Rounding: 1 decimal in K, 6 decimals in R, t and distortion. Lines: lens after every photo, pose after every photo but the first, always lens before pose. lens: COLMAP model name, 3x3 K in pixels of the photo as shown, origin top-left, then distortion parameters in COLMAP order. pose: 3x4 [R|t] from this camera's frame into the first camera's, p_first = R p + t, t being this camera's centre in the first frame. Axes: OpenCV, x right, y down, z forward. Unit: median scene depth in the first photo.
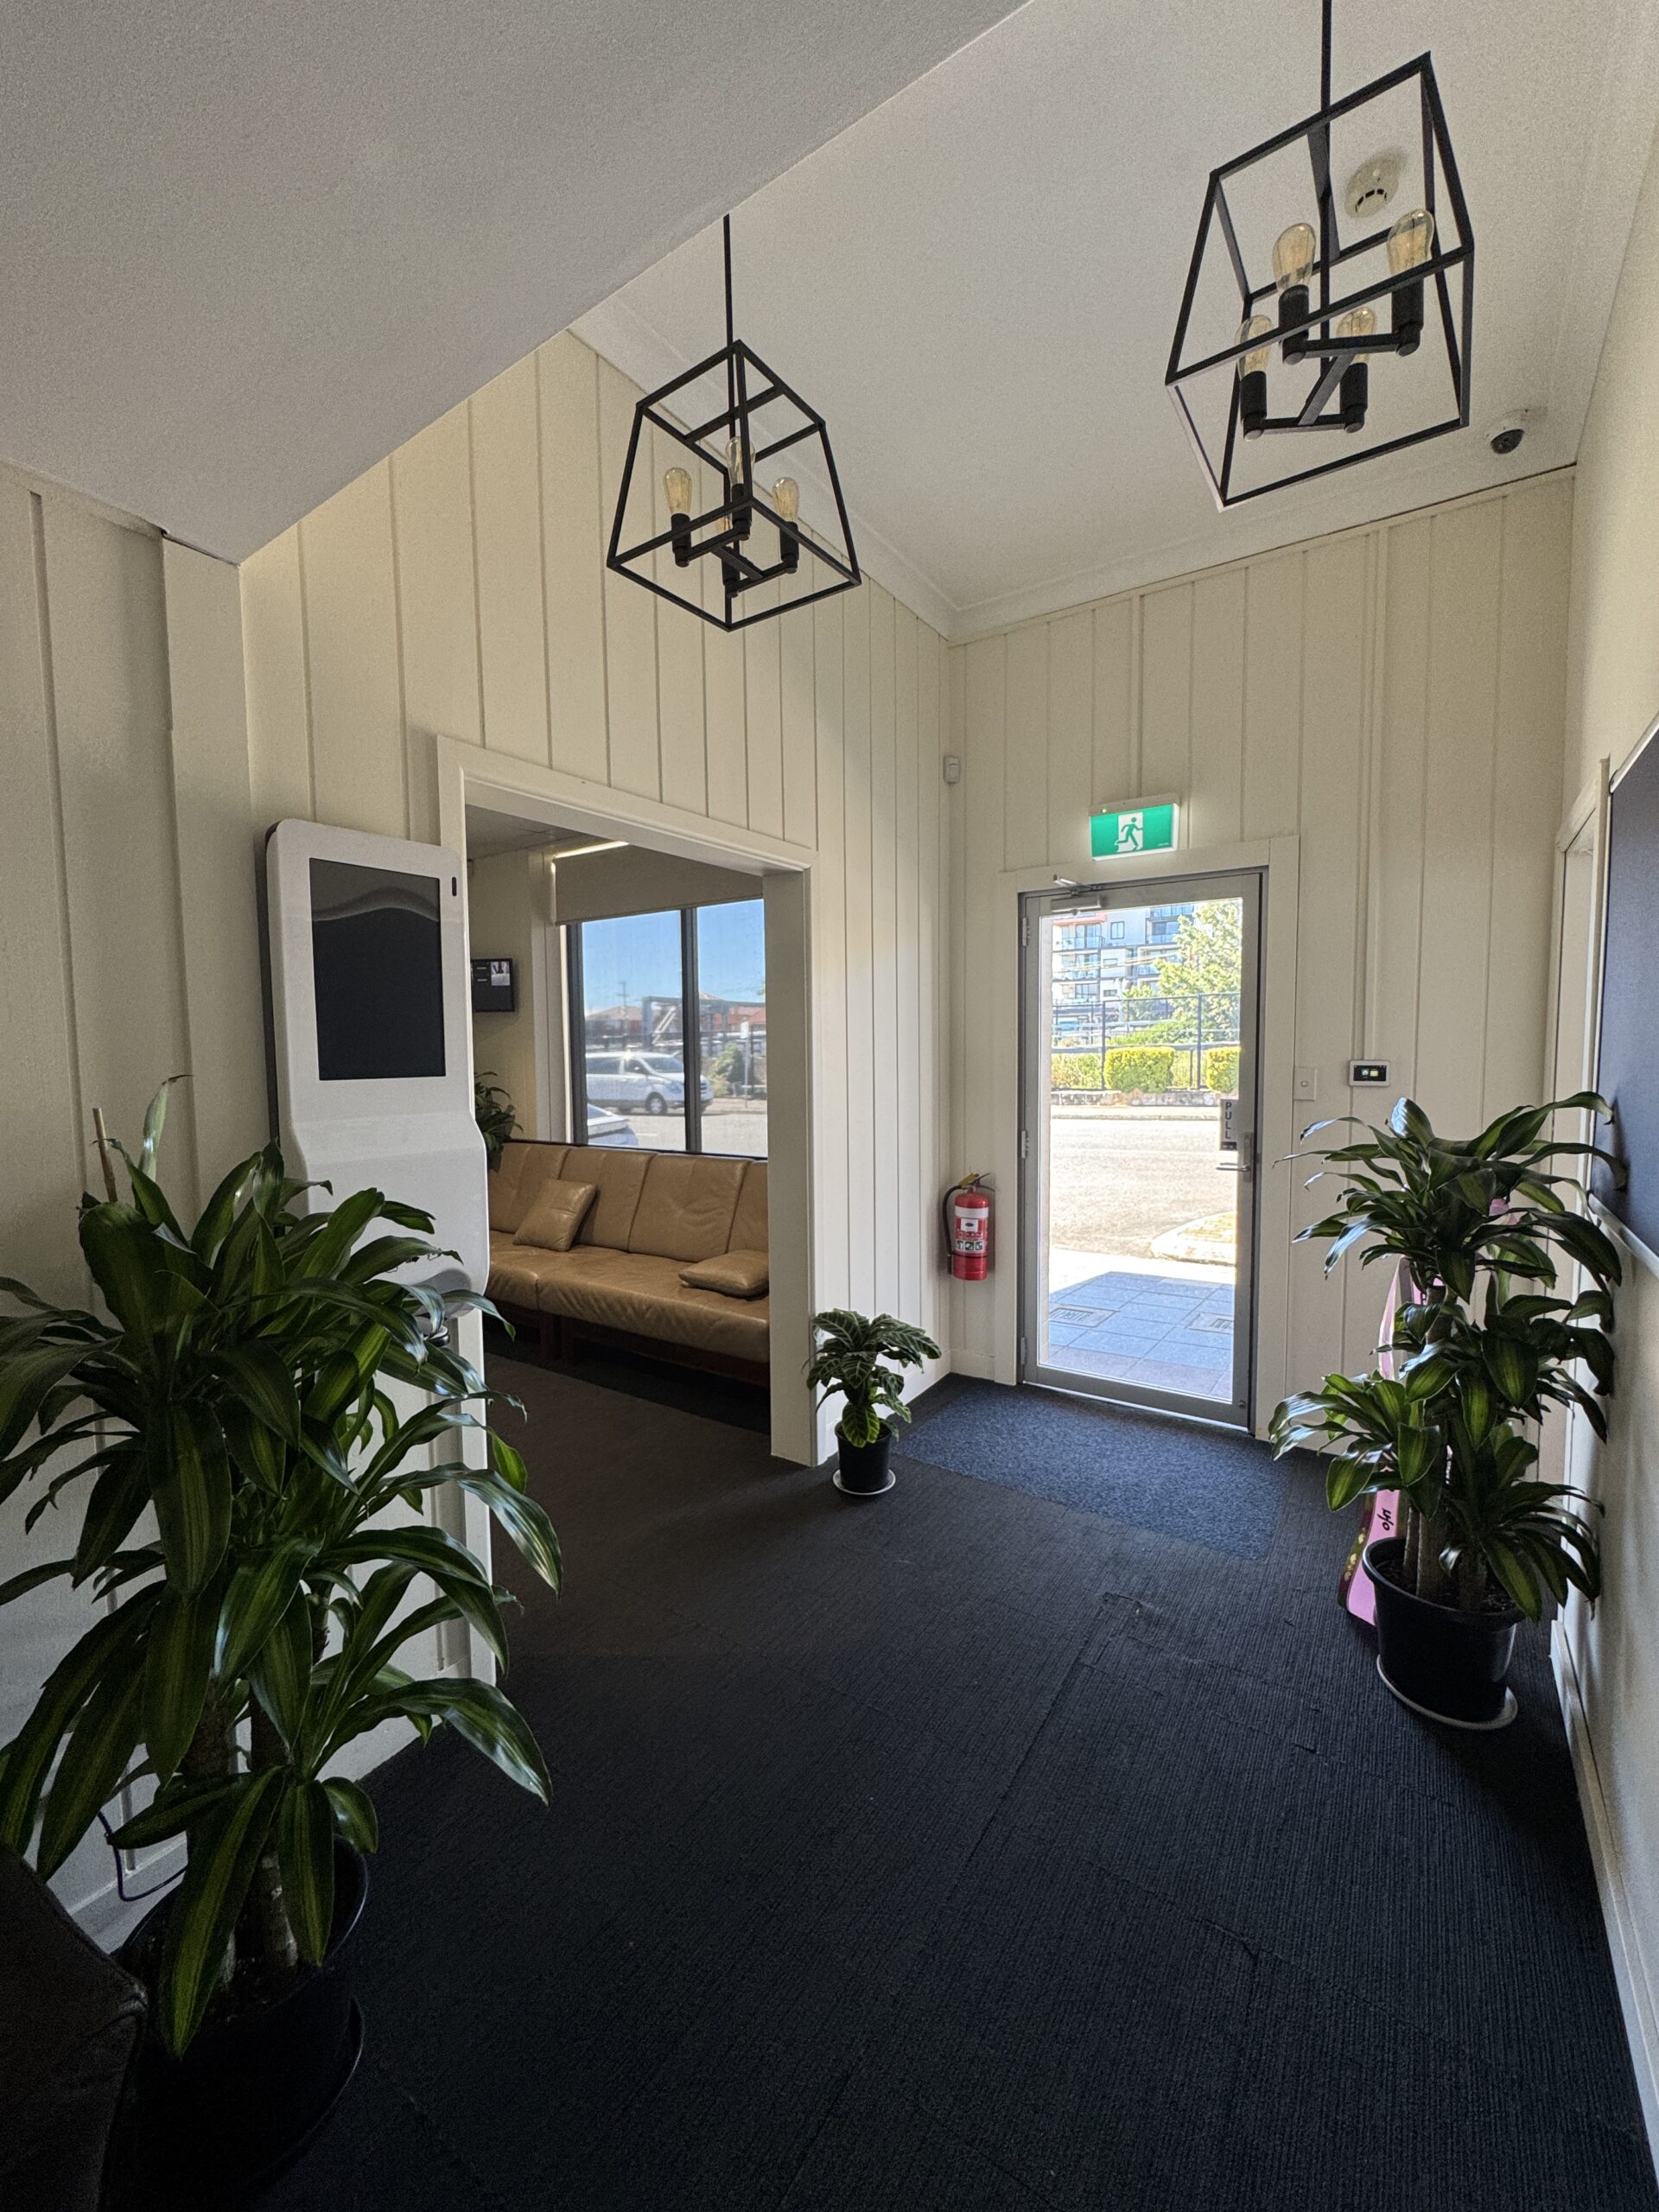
lens RADIAL K [[887.2, 0, 822.8], [0, 887.2, 1105.0], [0, 0, 1]] dist [-0.002852, -0.000085]
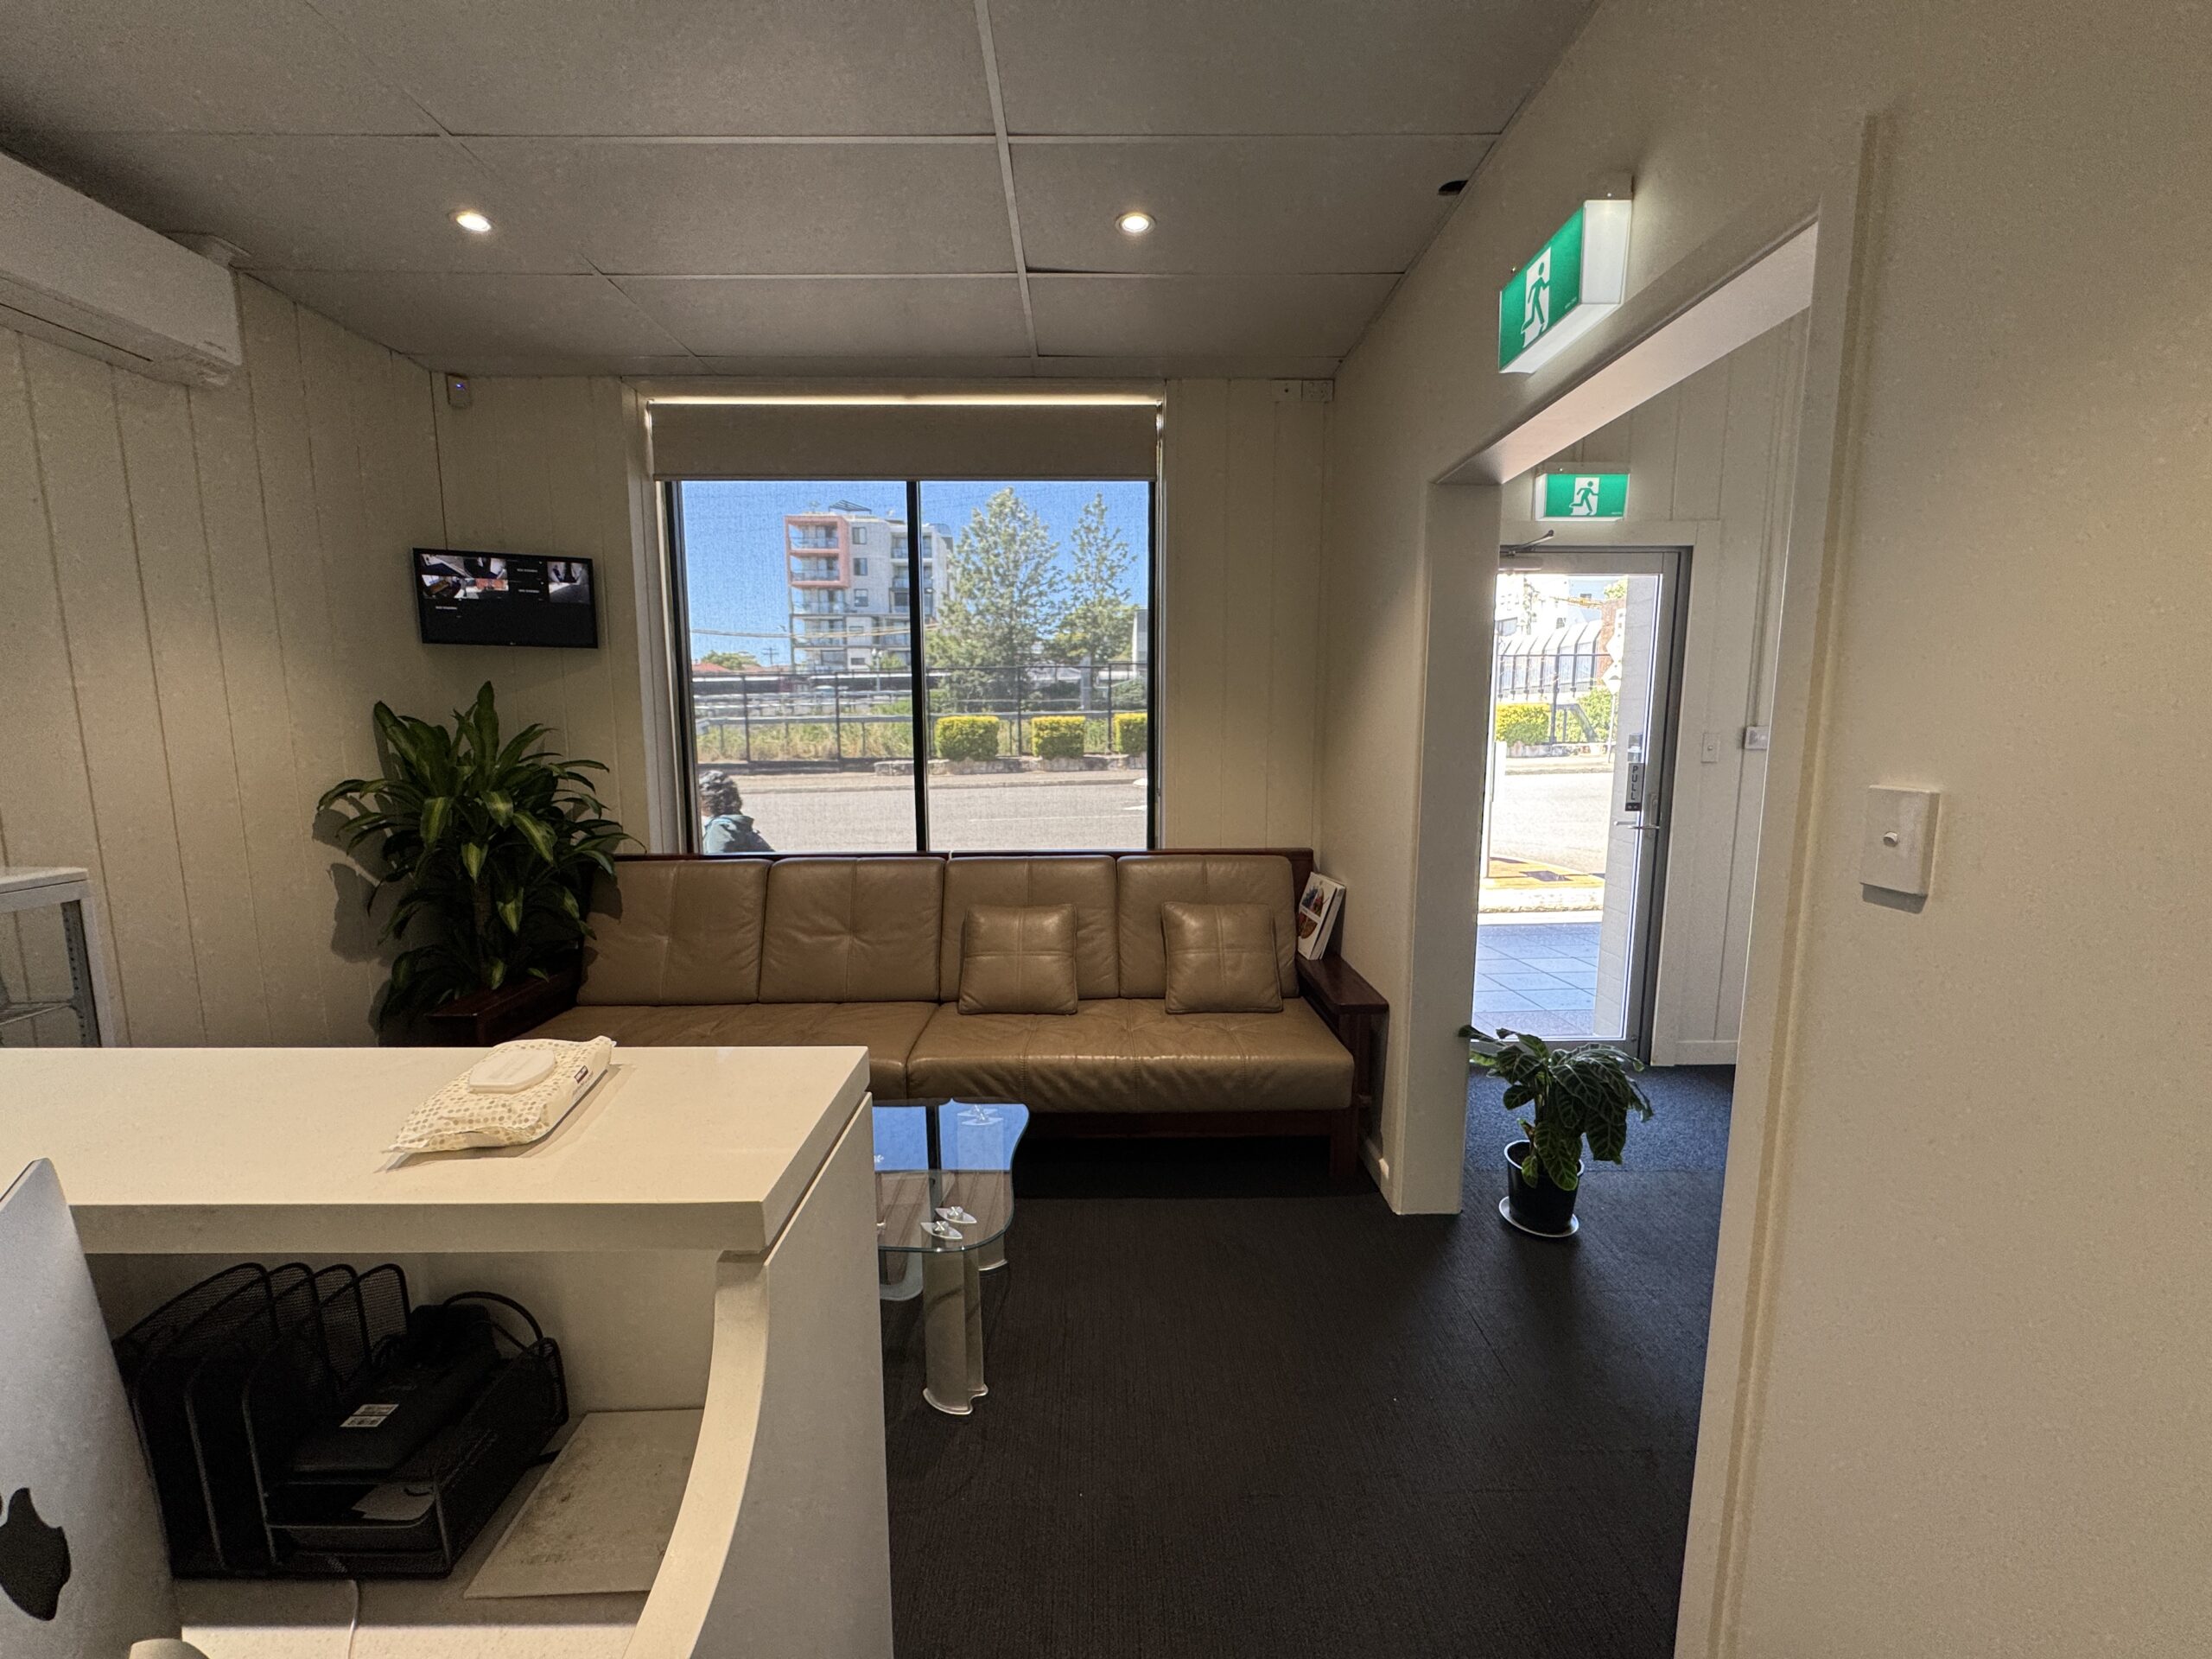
lens RADIAL K [[887.2, 0, 1108.1], [0, 887.2, 824.8], [0, 0, 1]] dist [-0.002852, -0.000085]
pose [[0.819097, -0.062353, 0.570257, -0.667507], [0.030042, 0.997374, 0.065904, -0.021887], [-0.572869, -0.036850, 0.818819, 0.471832]]
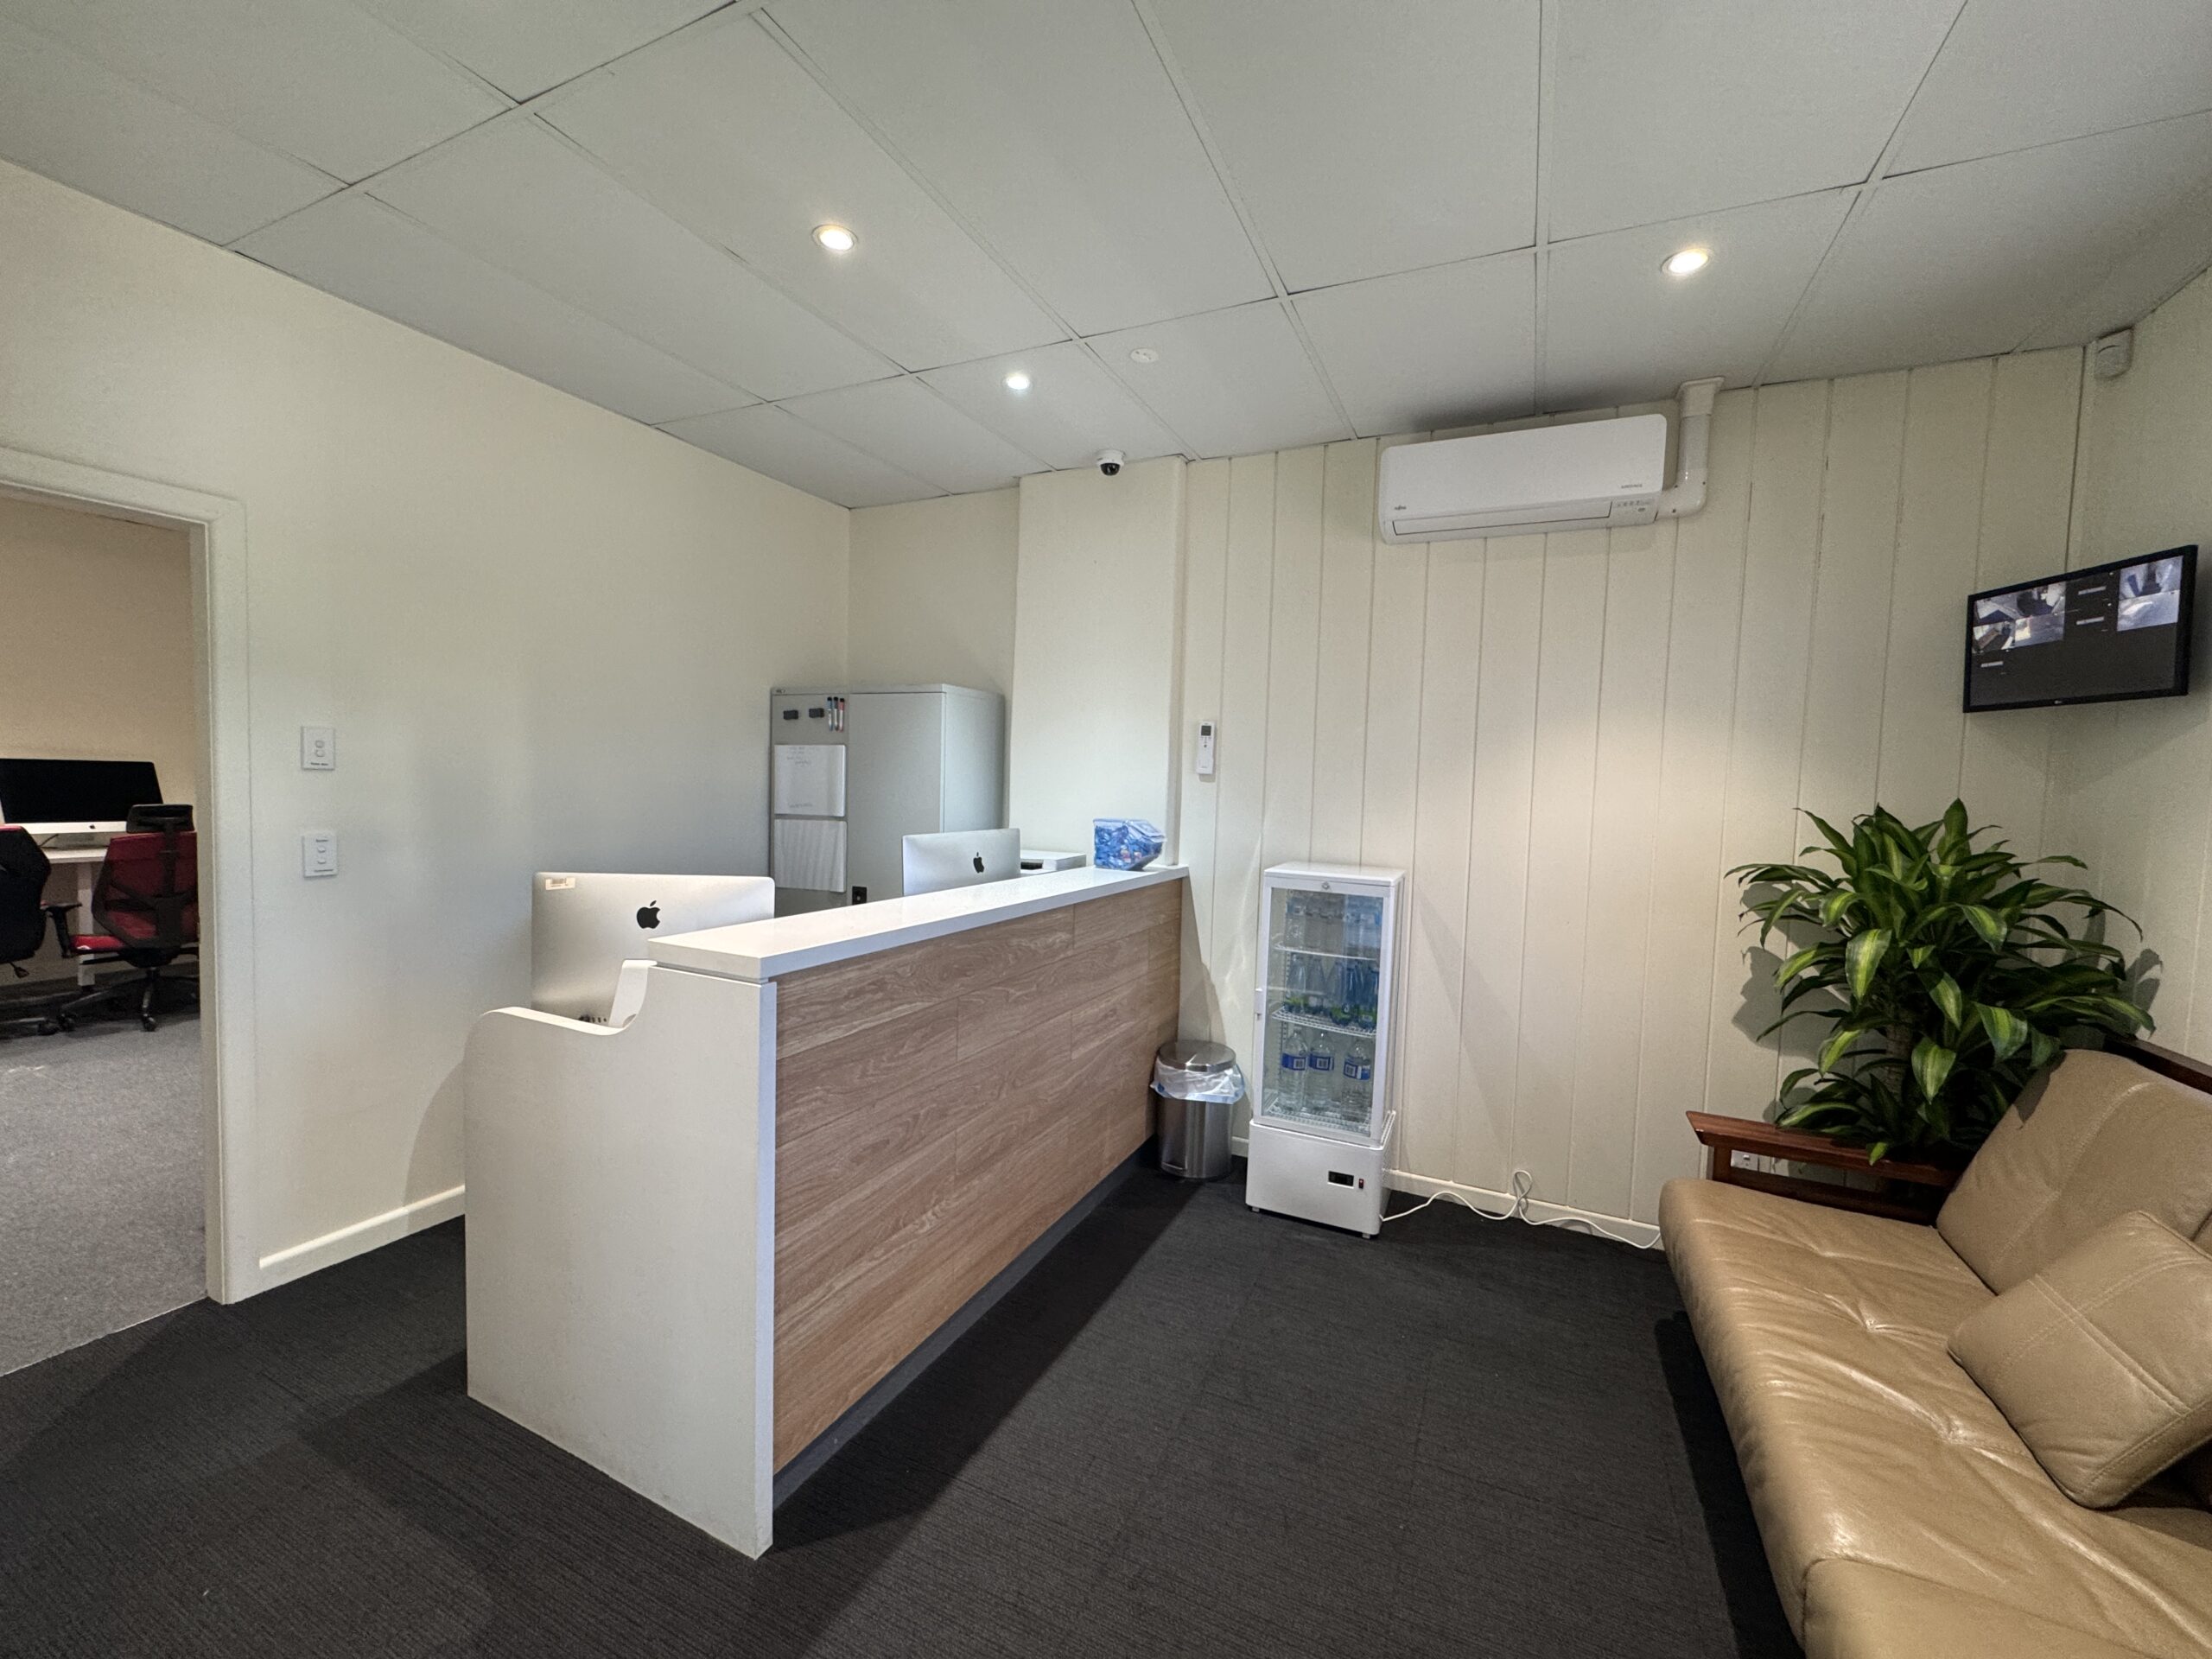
lens RADIAL K [[887.2, 0, 1107.5], [0, 887.2, 834.8], [0, 0, 1]] dist [-0.002852, -0.000085]
pose [[0.165685, 0.071137, -0.983610, -0.094155], [-0.111684, 0.992332, 0.052955, -0.027066], [0.979834, 0.101080, 0.172360, 0.816711]]
